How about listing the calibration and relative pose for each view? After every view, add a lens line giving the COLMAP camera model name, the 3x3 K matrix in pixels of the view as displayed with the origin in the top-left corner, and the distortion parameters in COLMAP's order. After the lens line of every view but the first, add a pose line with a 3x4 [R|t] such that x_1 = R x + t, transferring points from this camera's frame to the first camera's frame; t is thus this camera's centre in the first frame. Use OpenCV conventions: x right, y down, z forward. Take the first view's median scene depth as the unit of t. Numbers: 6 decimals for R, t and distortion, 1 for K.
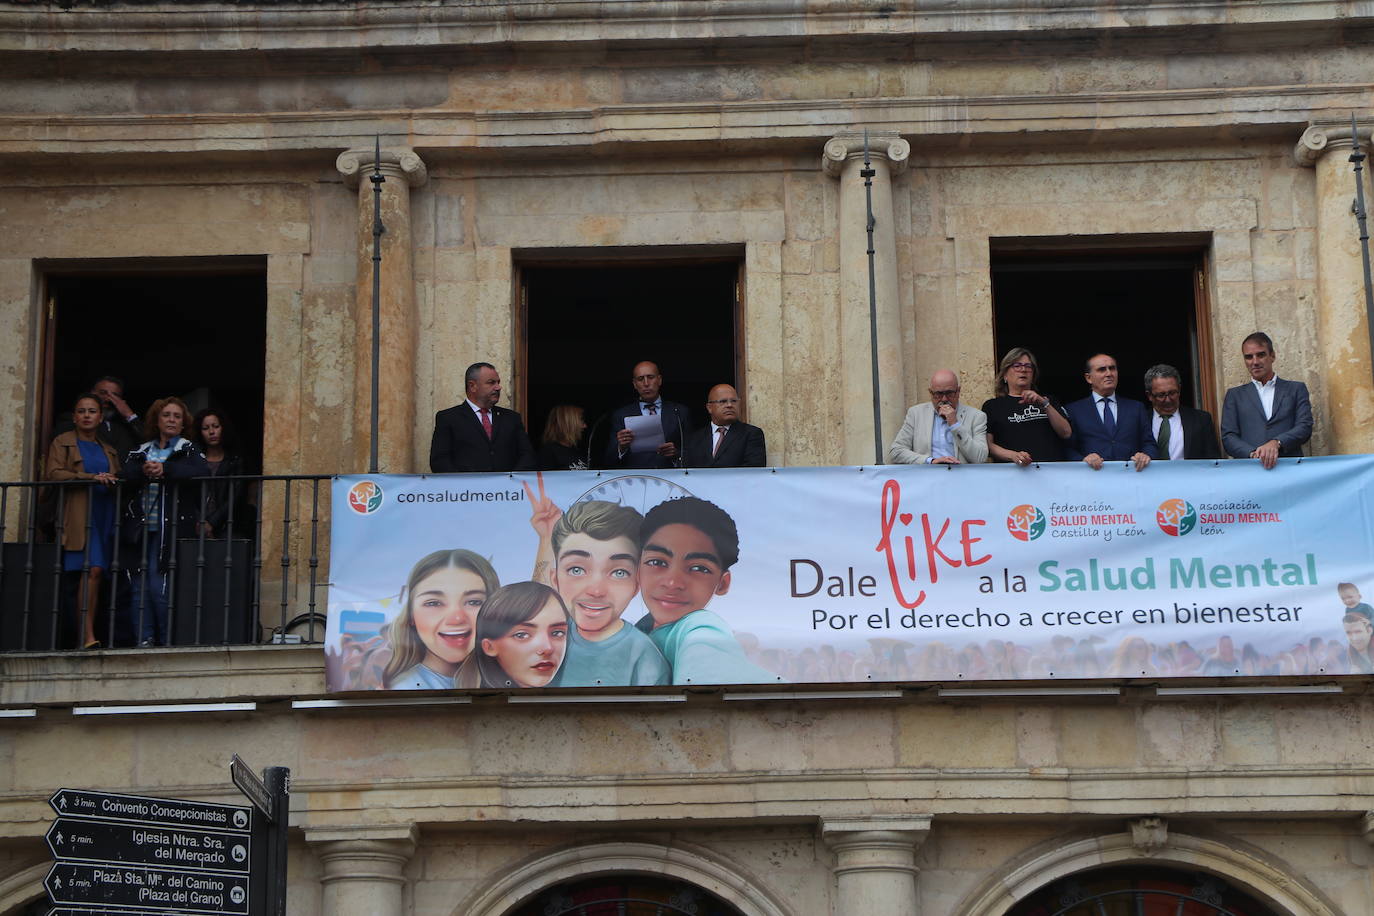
lens RADIAL K [[2561.0, 0, 674.7], [0, 2561.0, 467.1], [0, 0, 1]] dist [0.249216, 0.000000]
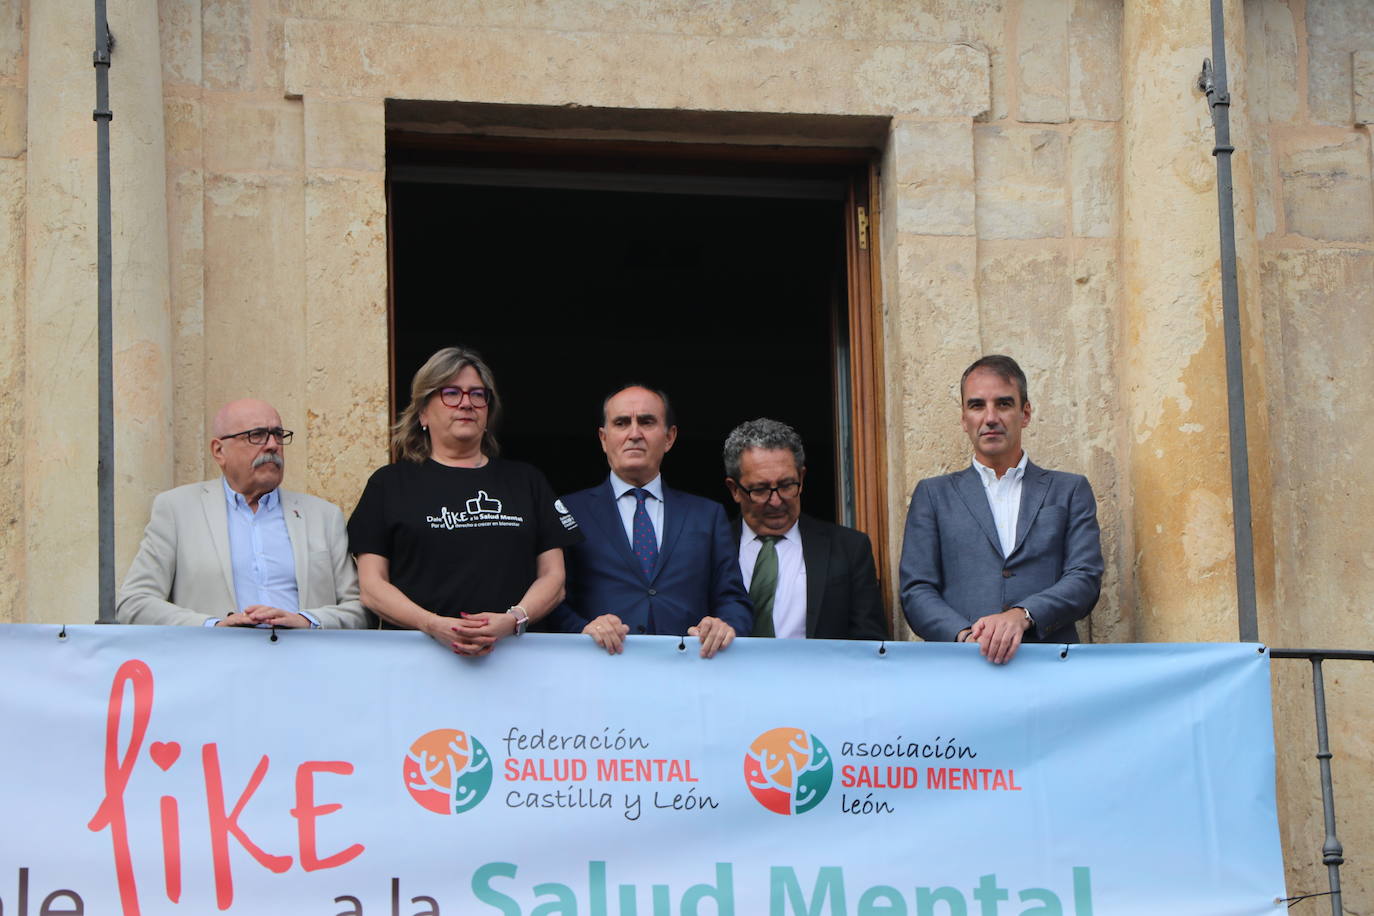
lens RADIAL K [[7787.2, 0, 696.6], [0, 7787.2, 520.4], [0, 0, 1]] dist [2.311166, 0.000000]
pose [[0.985640, 0.041862, 0.163587, -0.036956], [-0.038606, 0.998989, -0.023032, 0.008204], [-0.164386, 0.016386, 0.986260, -0.289247]]
